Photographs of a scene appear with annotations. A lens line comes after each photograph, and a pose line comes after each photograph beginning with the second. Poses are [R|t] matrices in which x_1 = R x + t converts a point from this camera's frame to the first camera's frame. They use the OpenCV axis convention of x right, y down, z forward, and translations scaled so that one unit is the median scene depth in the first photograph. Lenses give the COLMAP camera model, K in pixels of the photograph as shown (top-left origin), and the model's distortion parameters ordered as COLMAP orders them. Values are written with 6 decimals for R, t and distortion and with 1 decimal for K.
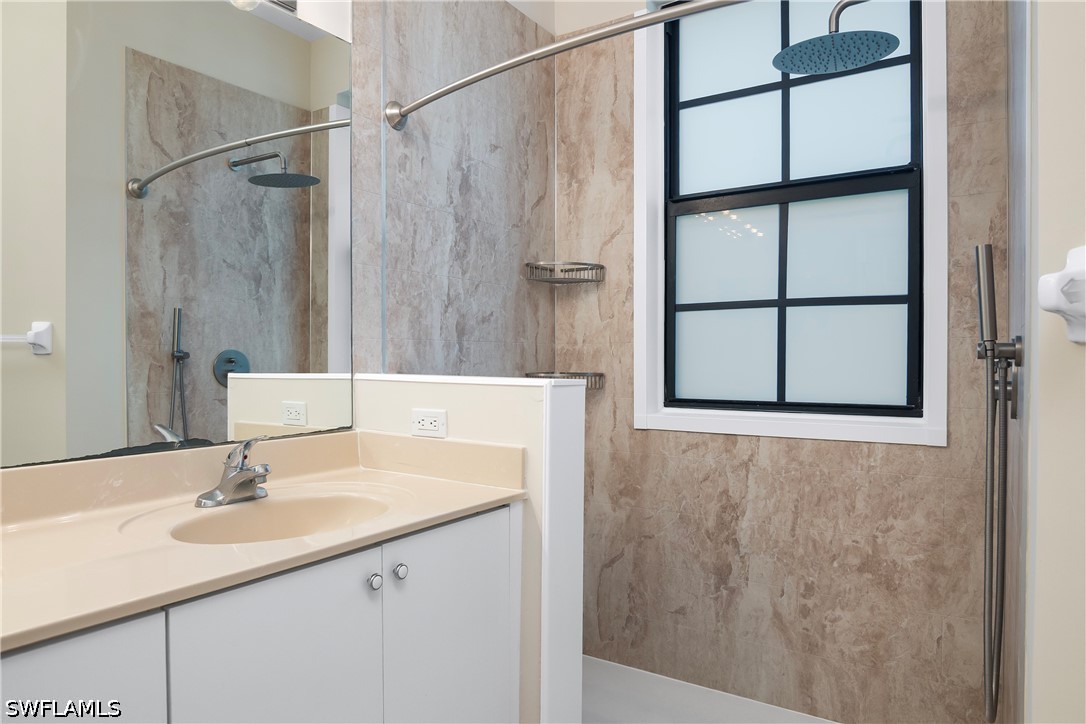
lens RADIAL K [[688.7, 0, 537.8], [0, 688.7, 367.2], [0, 0, 1]] dist [-0.023357, 0.000437]
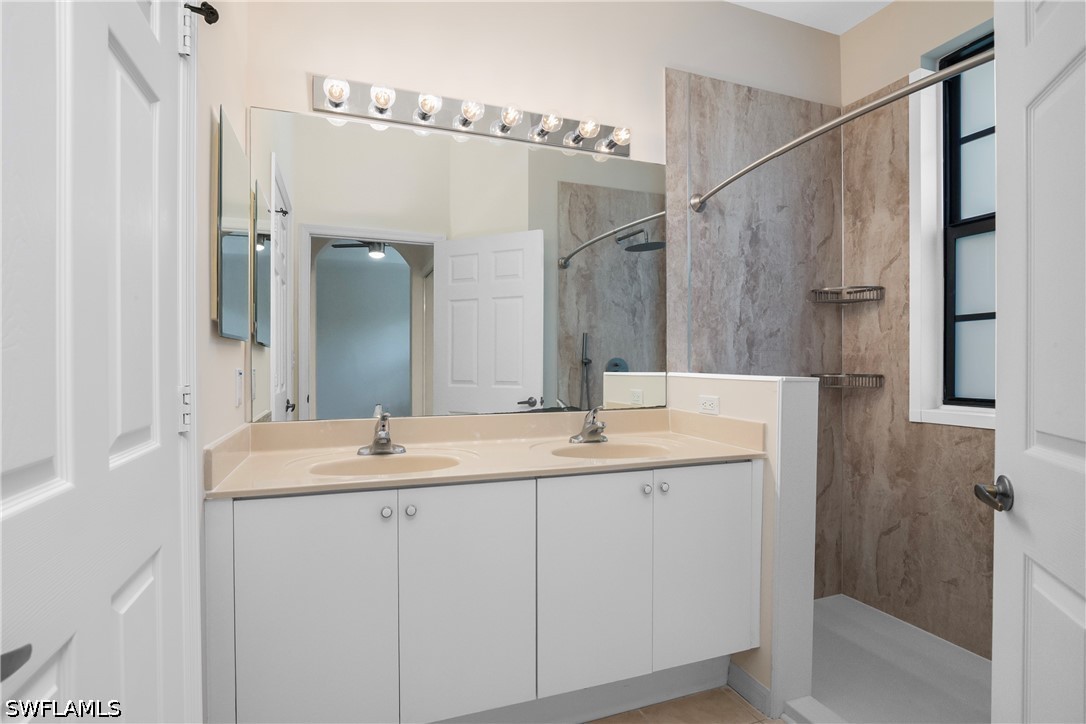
lens RADIAL K [[526.2, 0, 534.5], [0, 526.2, 361.2], [0, 0, 1]] dist [0.002314, 0.000189]
pose [[0.811274, -0.003588, -0.584655, 0.145417], [-0.006884, 0.999853, -0.015688, 0.003576], [0.584625, 0.016752, 0.811130, -0.122840]]
